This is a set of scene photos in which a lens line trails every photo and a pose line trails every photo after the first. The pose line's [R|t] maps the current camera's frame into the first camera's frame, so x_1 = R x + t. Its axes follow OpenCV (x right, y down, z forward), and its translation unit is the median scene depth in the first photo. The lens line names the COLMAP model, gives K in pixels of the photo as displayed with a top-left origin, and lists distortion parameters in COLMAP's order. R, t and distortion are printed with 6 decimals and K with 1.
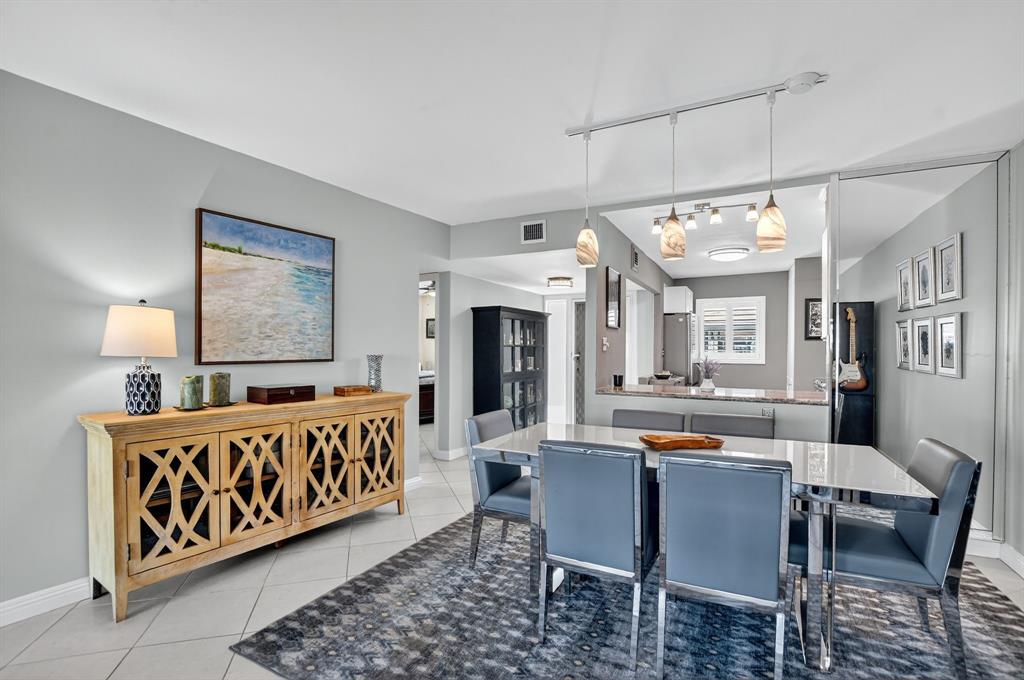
lens RADIAL K [[468.7, 0, 502.3], [0, 468.7, 343.7], [0, 0, 1]] dist [-0.026734, -0.000261]
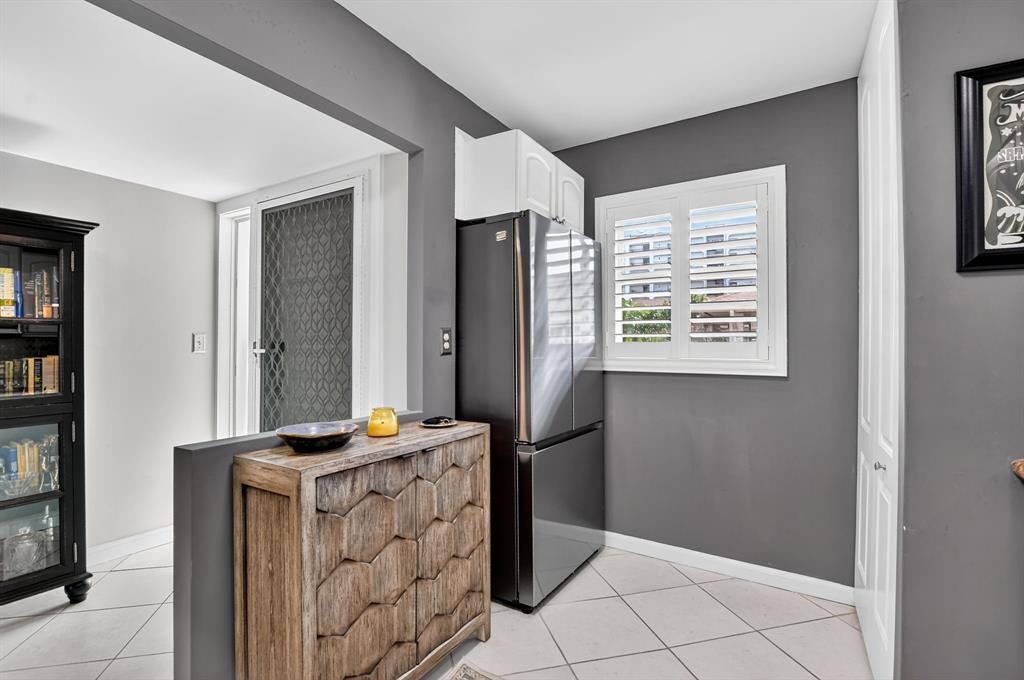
lens RADIAL K [[466.1, 0, 517.6], [0, 466.1, 335.0], [0, 0, 1]] dist [-0.025418, -0.000107]
pose [[0.997691, -0.001631, -0.067895, 0.418211], [0.000790, 0.999923, -0.012418, 0.019514], [0.067910, 0.012336, 0.997615, 0.695874]]
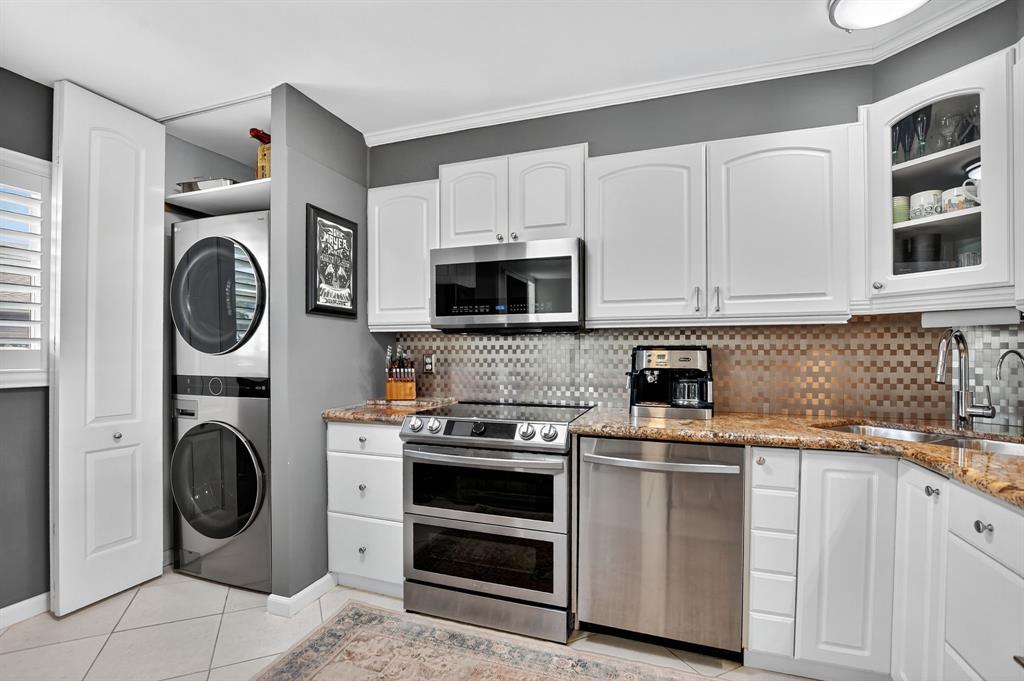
lens RADIAL K [[464.6, 0, 509.8], [0, 464.6, 342.7], [0, 0, 1]] dist [-0.024949, 0.000352]
pose [[-0.145960, -0.000897, 0.989290, 0.233009], [-0.008249, 0.999966, -0.000311, 0.012314], [-0.989256, -0.008206, -0.145962, 0.787995]]
